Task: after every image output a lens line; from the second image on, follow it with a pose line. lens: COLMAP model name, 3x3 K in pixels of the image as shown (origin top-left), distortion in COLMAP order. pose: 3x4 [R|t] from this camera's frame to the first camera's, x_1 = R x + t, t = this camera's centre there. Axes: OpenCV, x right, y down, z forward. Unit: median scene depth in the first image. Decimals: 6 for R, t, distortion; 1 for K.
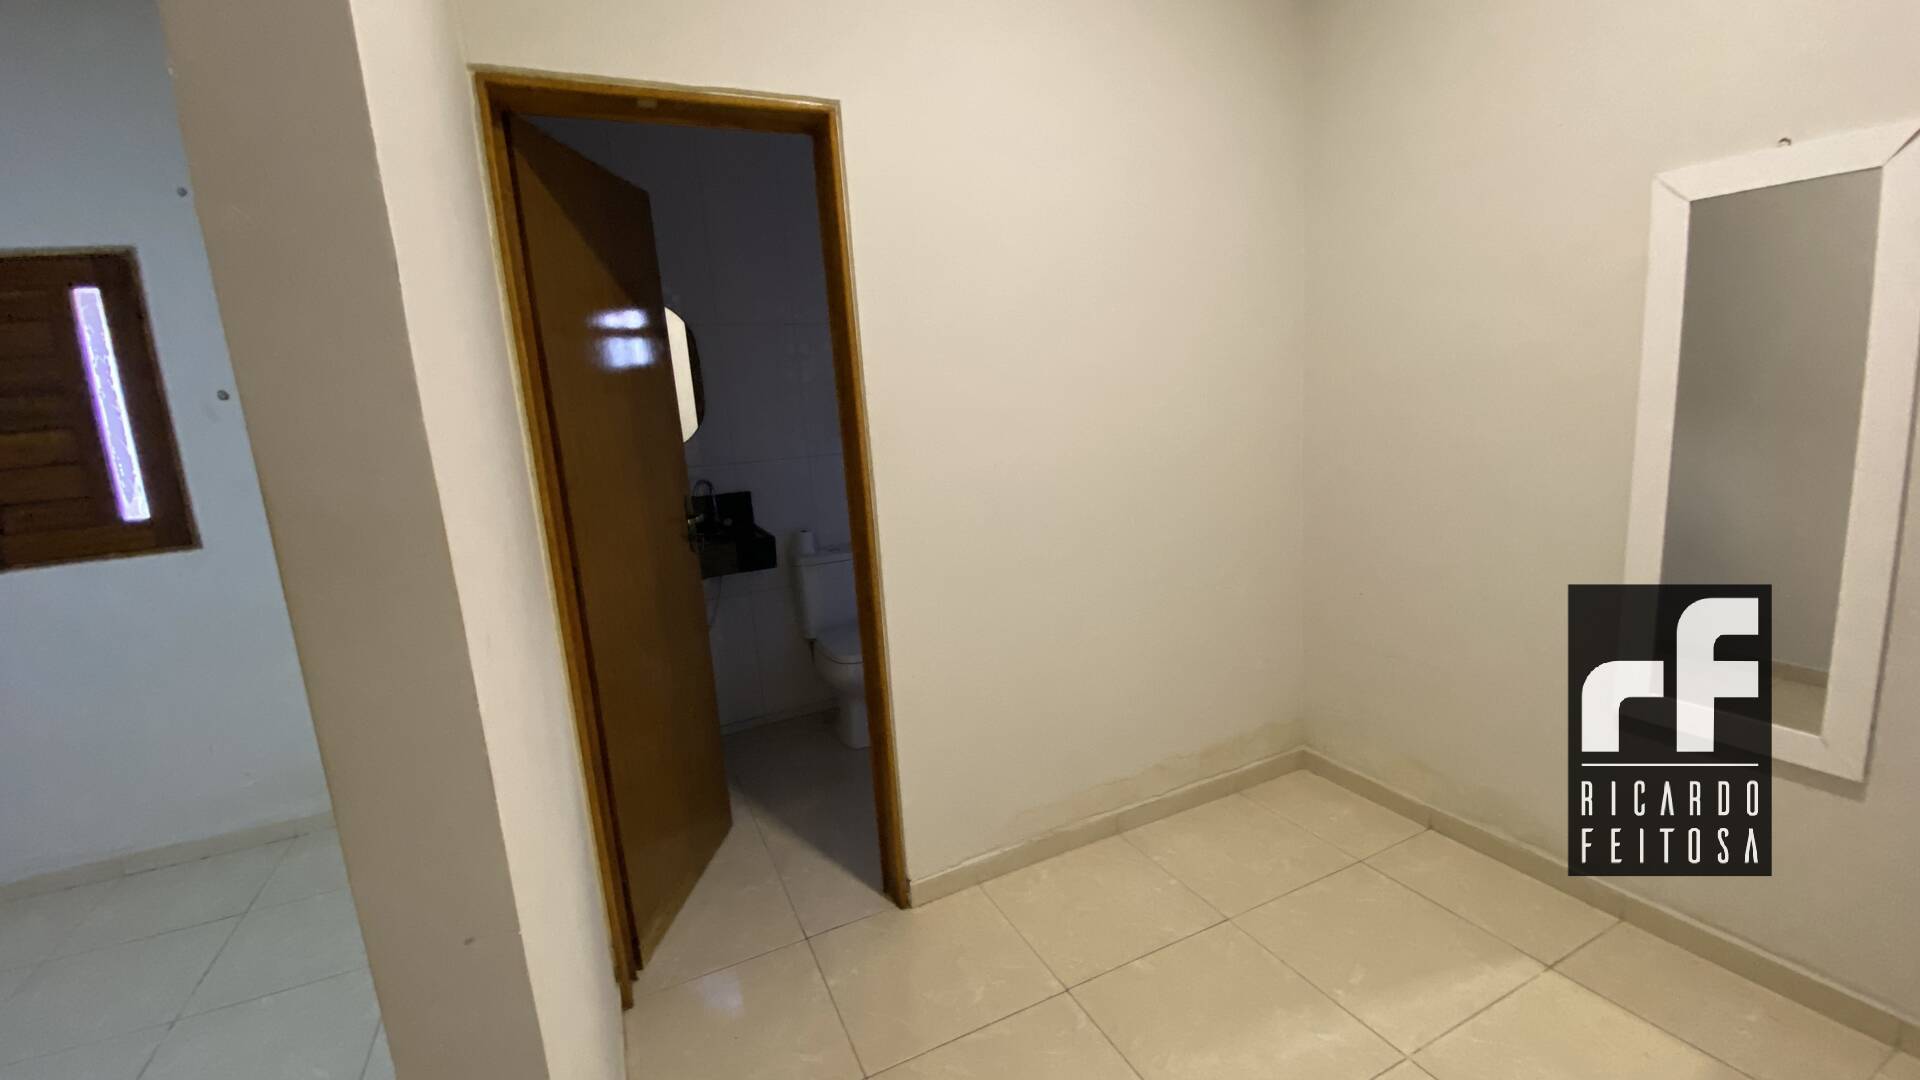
lens RADIAL K [[767.2, 0, 946.8], [0, 767.2, 535.6], [0, 0, 1]] dist [-0.006448, -0.002775]
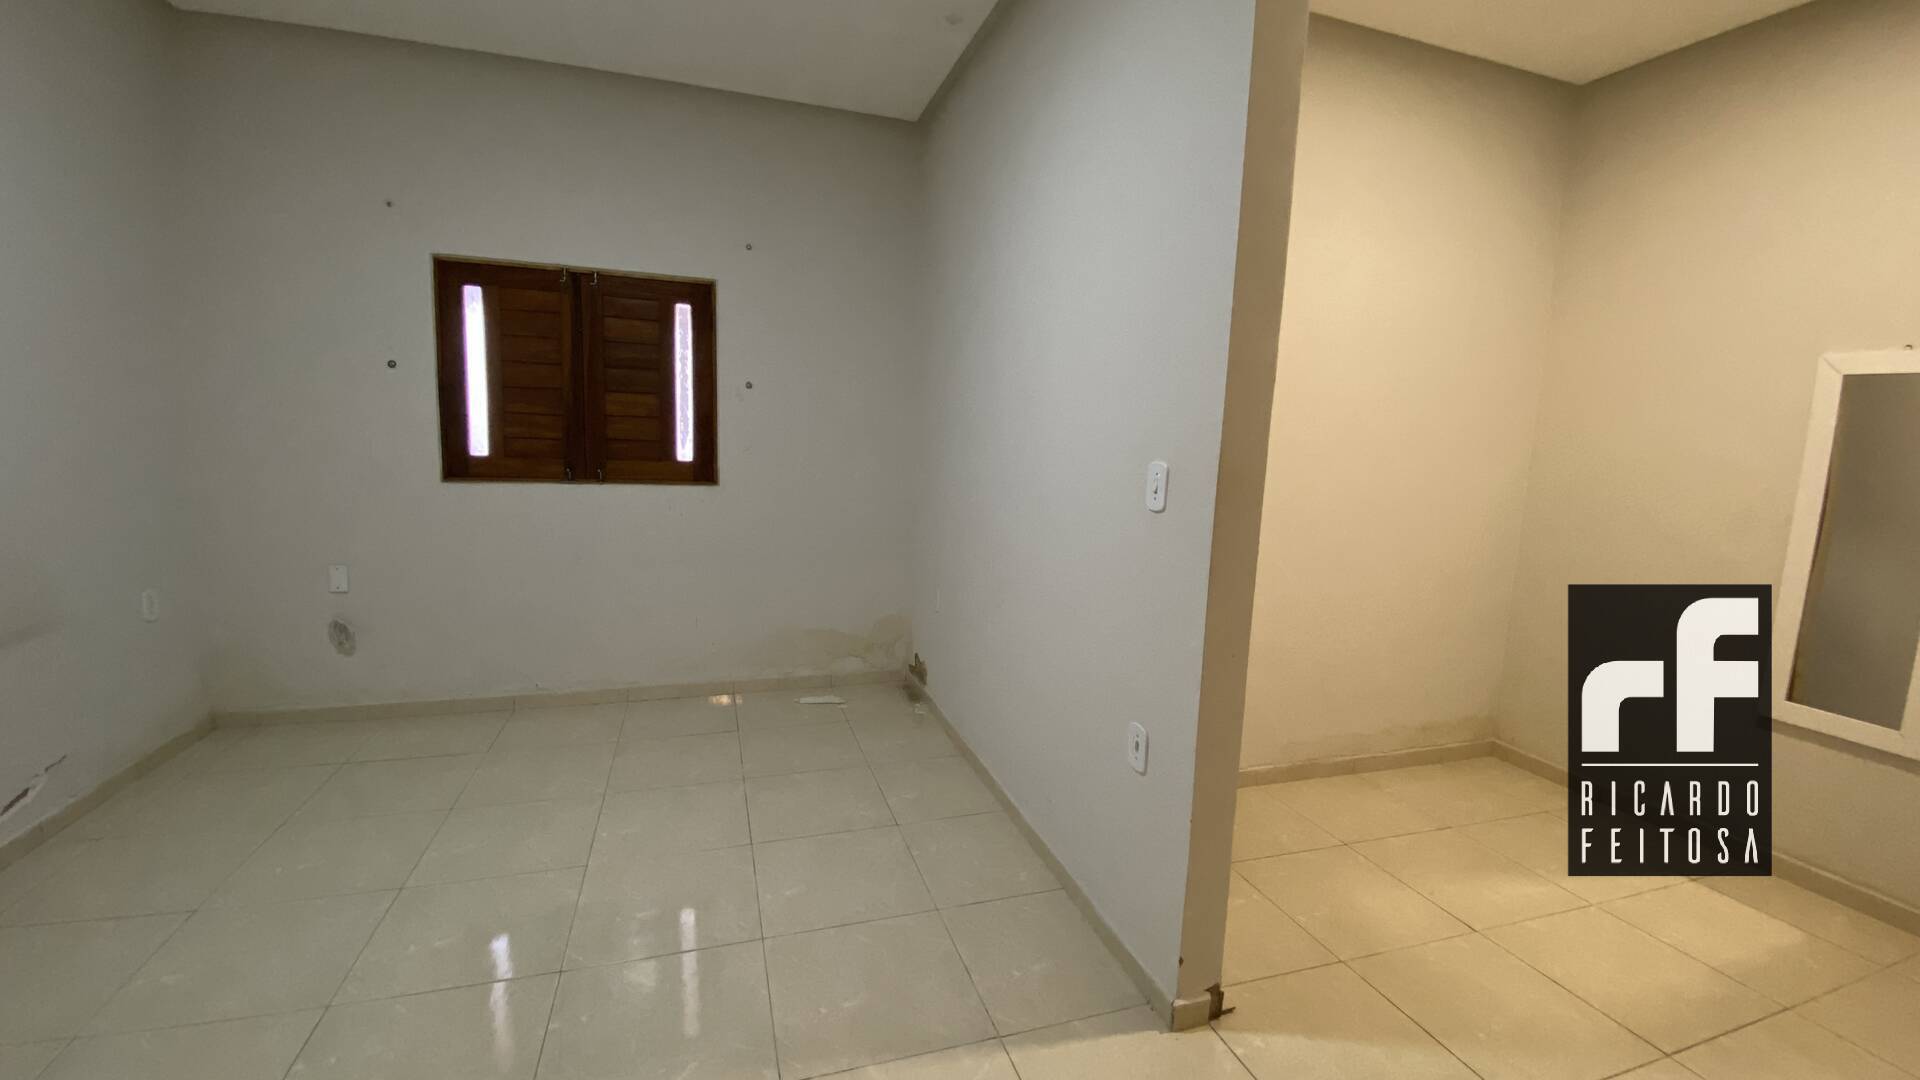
lens RADIAL K [[767.2, 0, 974.4], [0, 767.2, 532.7], [0, 0, 1]] dist [-0.006448, -0.002775]
pose [[0.986712, 0.124367, -0.104561, -0.347696], [-0.127775, 0.991448, -0.026525, 0.087681], [0.100368, 0.039533, 0.994165, -0.430332]]
